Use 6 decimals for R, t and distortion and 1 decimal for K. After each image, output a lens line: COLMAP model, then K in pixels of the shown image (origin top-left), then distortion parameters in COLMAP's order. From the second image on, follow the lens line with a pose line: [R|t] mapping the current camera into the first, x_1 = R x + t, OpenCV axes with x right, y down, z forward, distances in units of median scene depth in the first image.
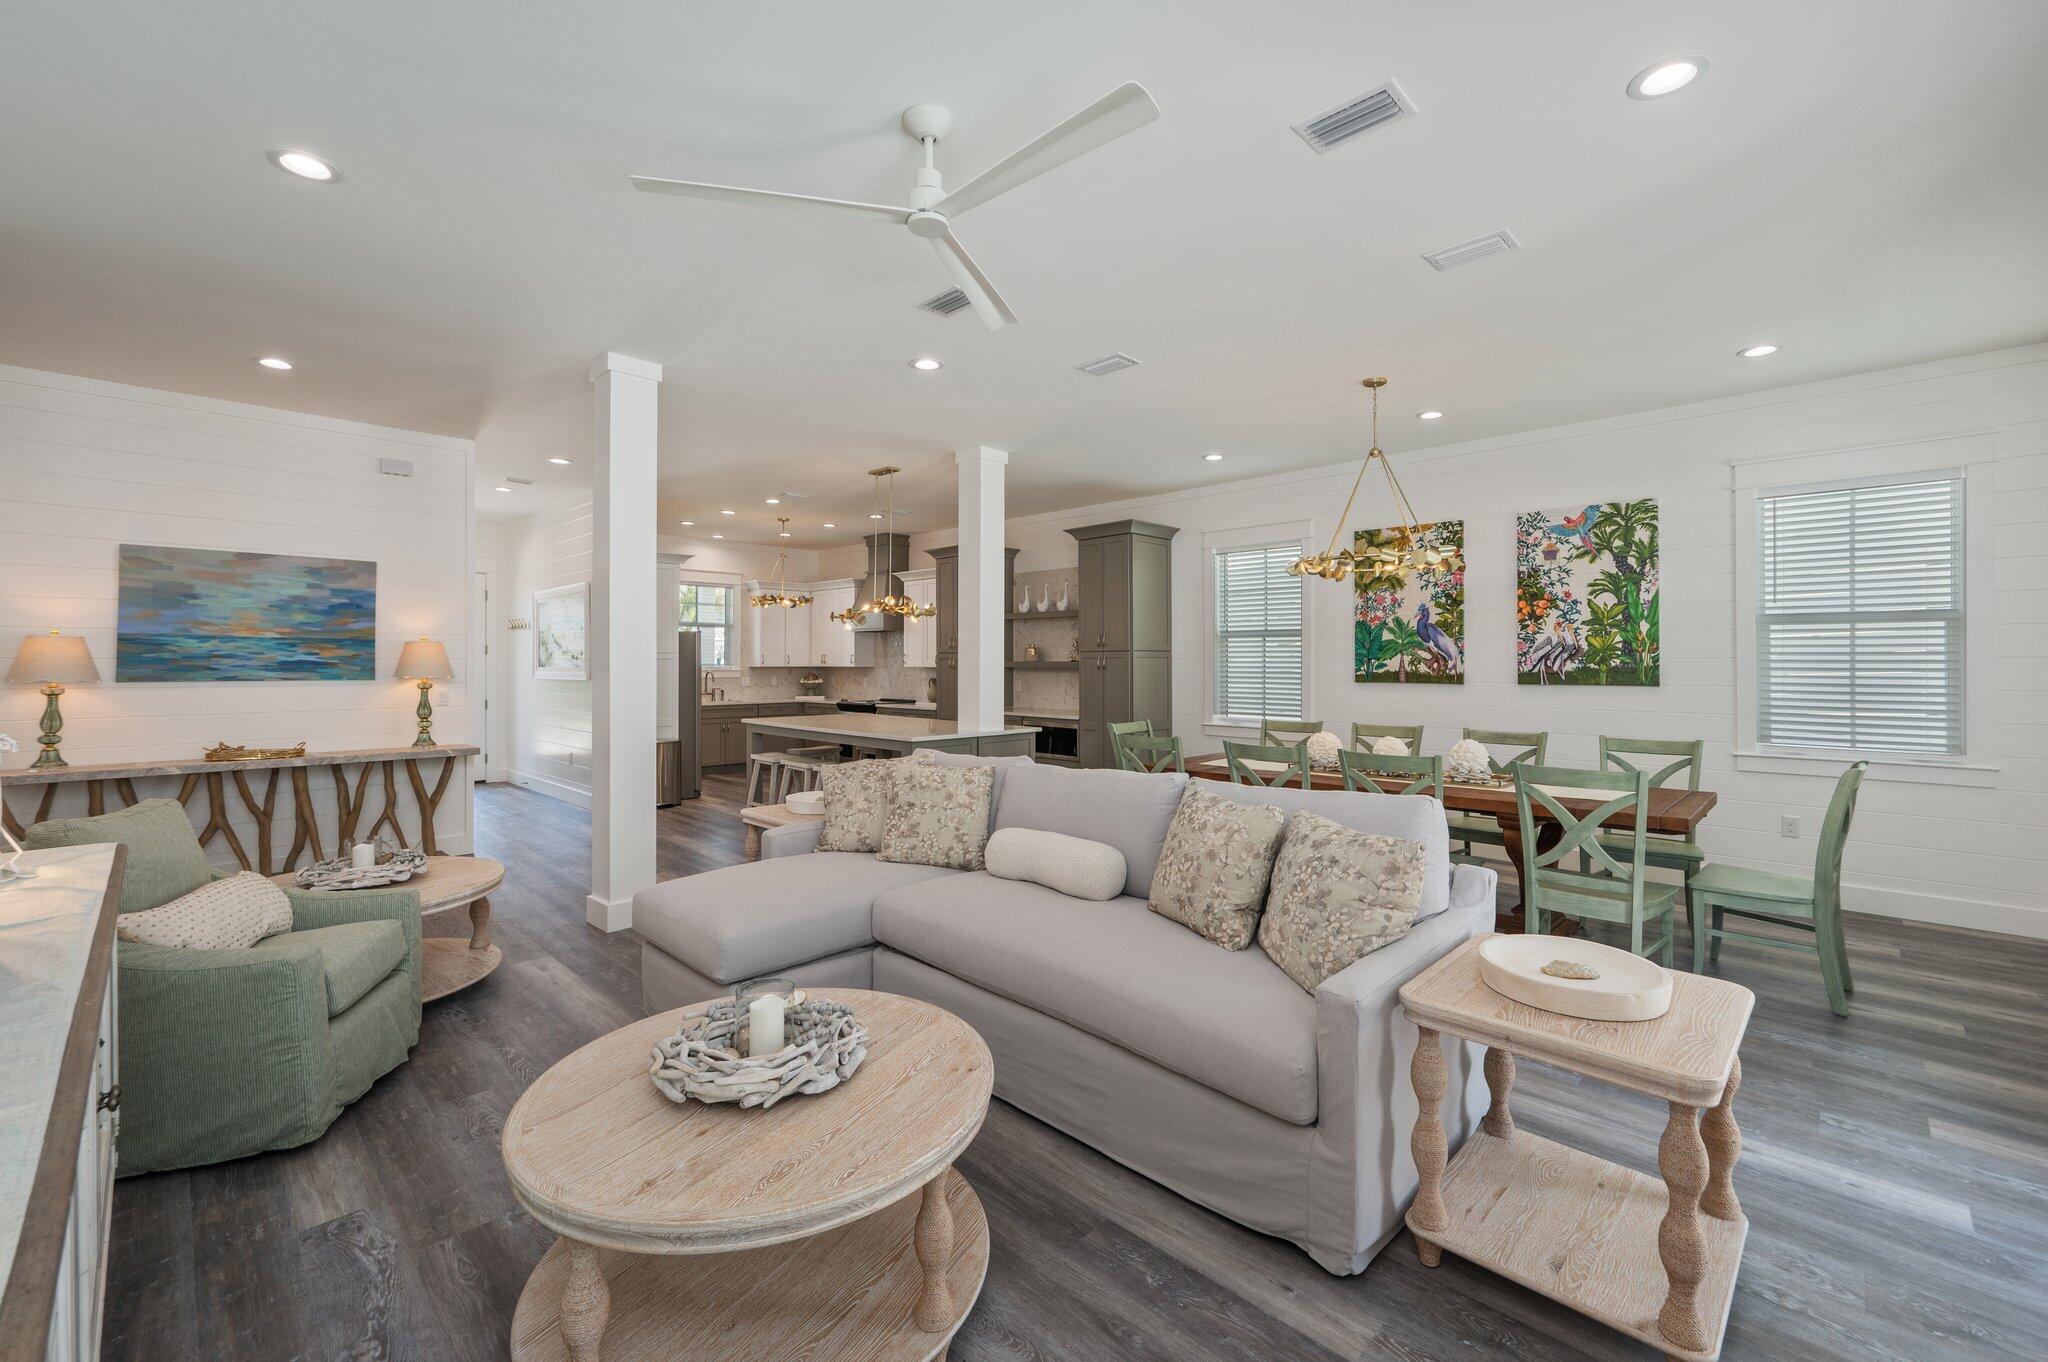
lens RADIAL K [[886.6, 0, 1064.1], [0, 886.6, 652.5], [0, 0, 1]] dist [0.004174, 0.001041]
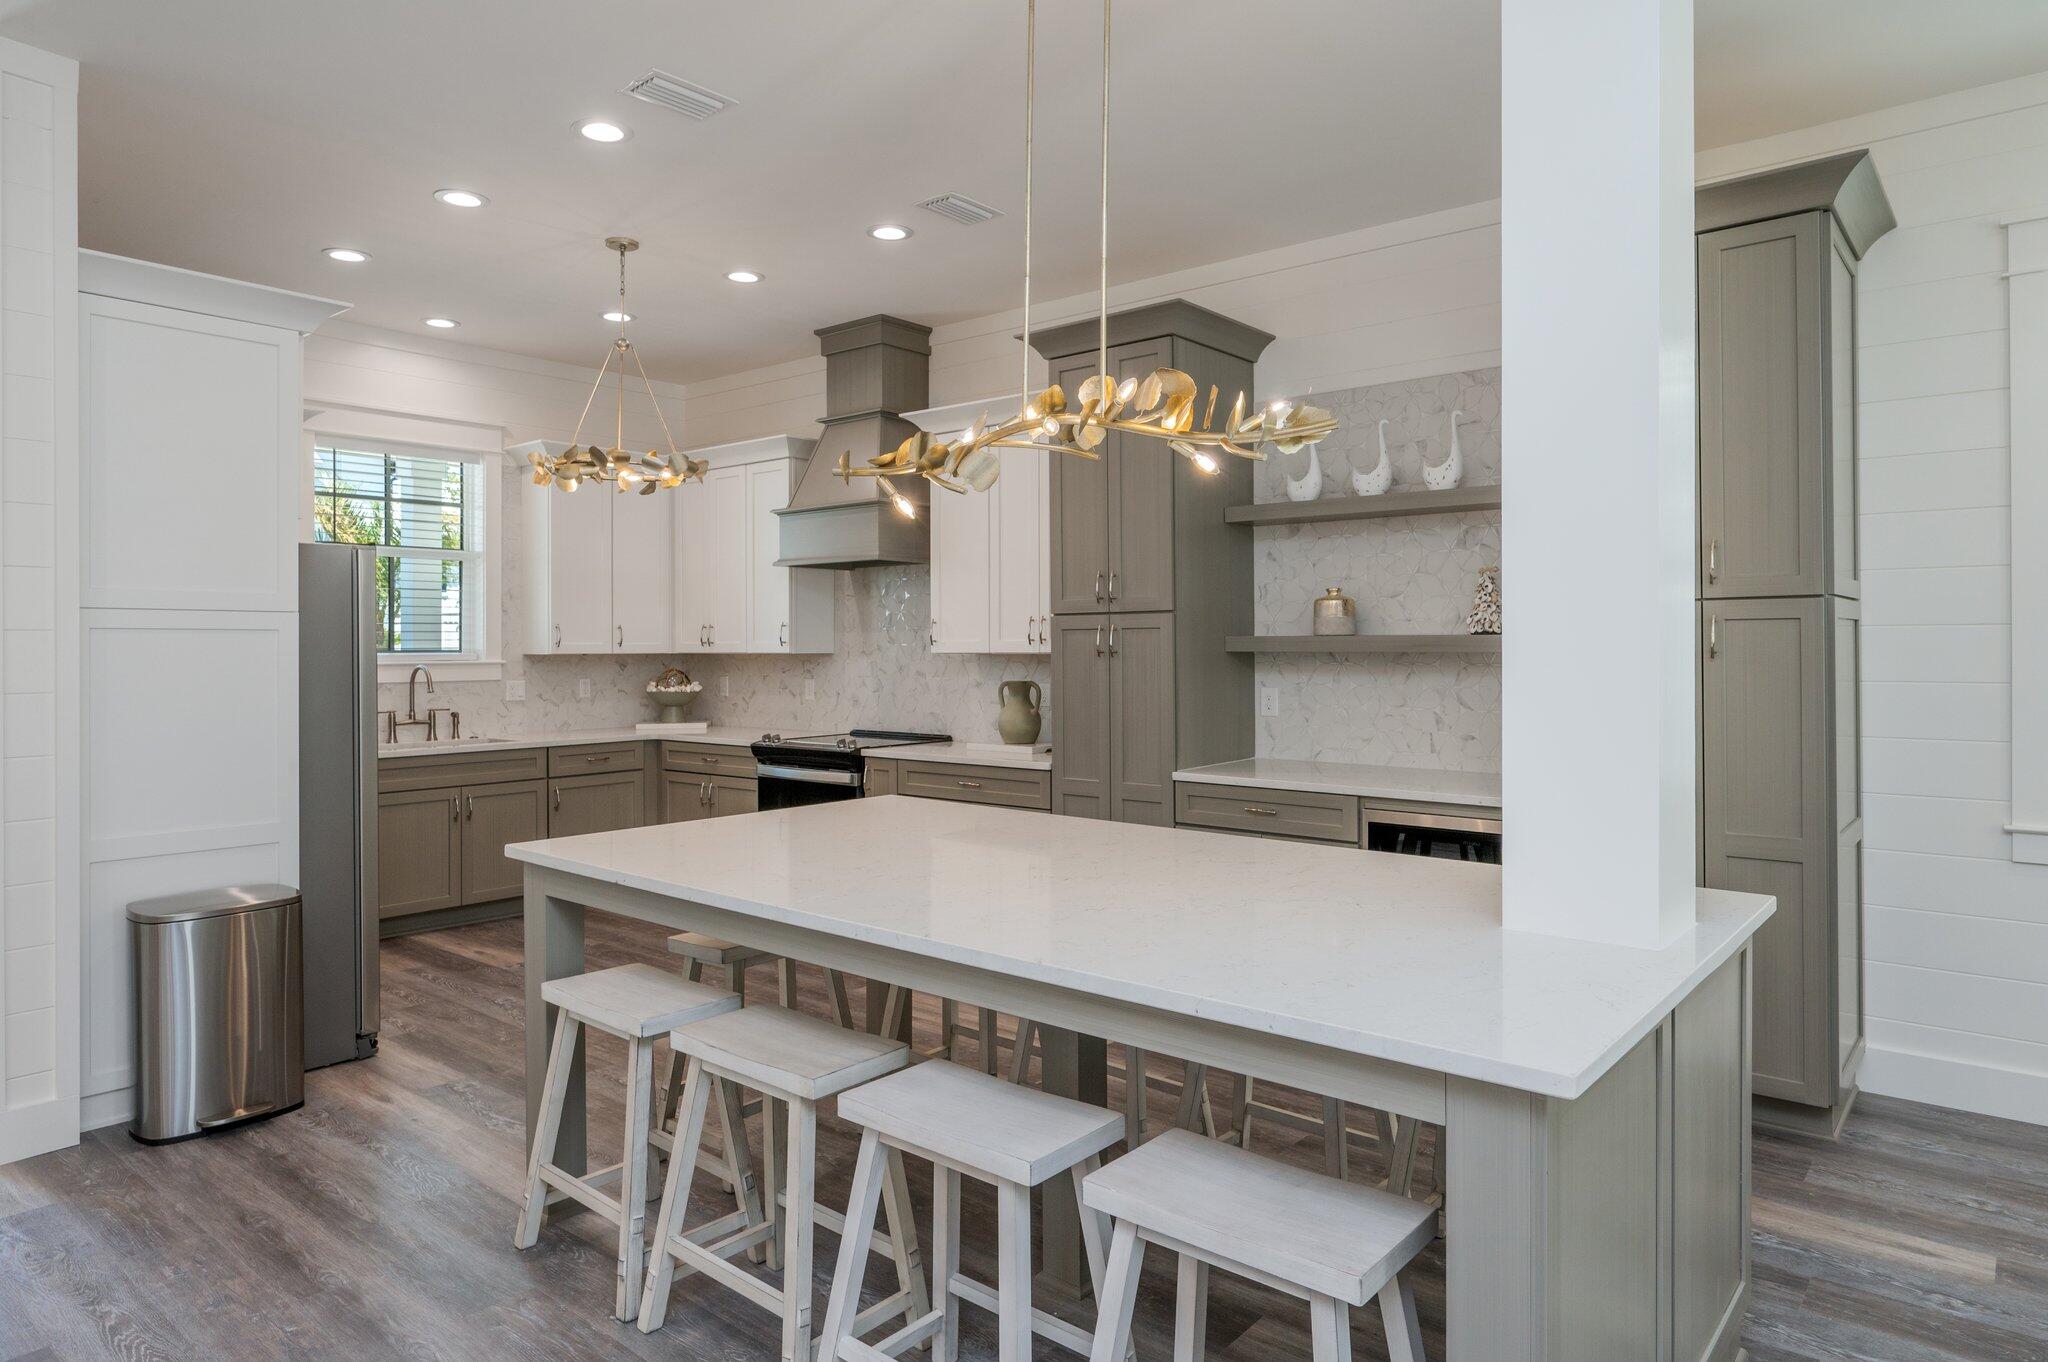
lens RADIAL K [[1211.9, 0, 1068.6], [0, 1211.9, 649.5], [0, 0, 1]] dist [-0.014819, -0.003463]
pose [[0.996286, -0.000604, 0.086106, -0.259439], [-0.000153, 0.999961, 0.008785, 0.015393], [-0.086108, -0.008765, 0.996247, 0.718290]]
